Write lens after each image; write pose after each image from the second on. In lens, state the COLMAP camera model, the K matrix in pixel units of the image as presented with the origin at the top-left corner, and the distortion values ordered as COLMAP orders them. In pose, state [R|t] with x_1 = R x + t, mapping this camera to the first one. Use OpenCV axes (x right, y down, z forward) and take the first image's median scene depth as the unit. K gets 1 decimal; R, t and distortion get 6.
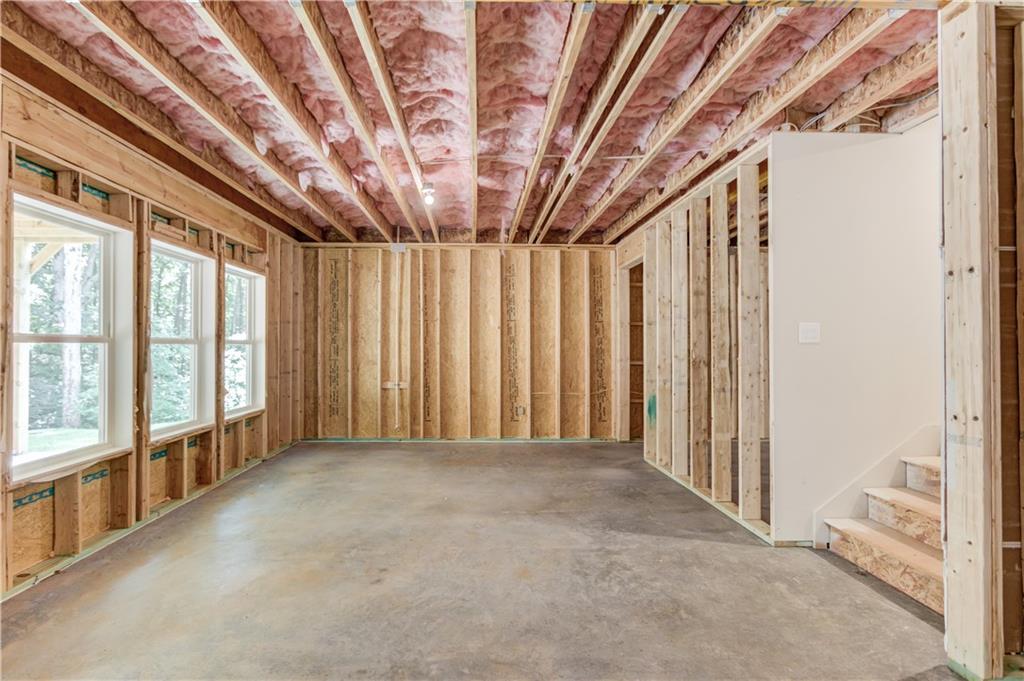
lens RADIAL K [[504.6, 0, 511.4], [0, 504.6, 338.4], [0, 0, 1]] dist [-0.000233, 0.005078]
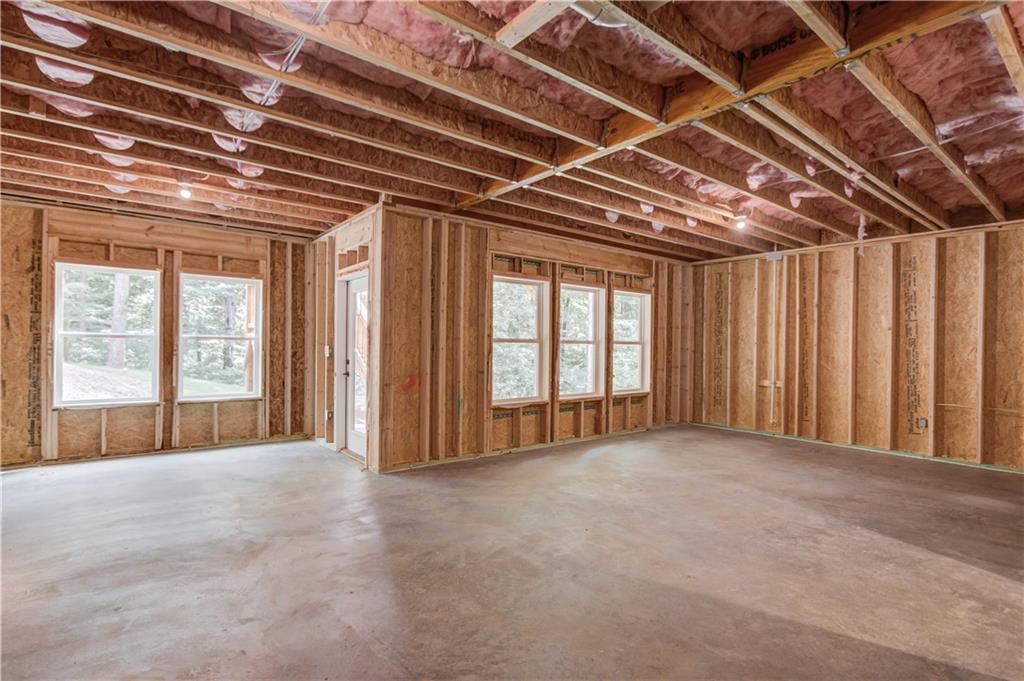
lens RADIAL K [[504.6, 0, 513.4], [0, 504.6, 342.4], [0, 0, 1]] dist [-0.000233, 0.005078]
pose [[0.612950, 0.005787, -0.790101, 0.456067], [-0.000107, 0.999974, 0.007242, -0.005506], [0.790122, -0.004355, 0.612935, -0.160111]]
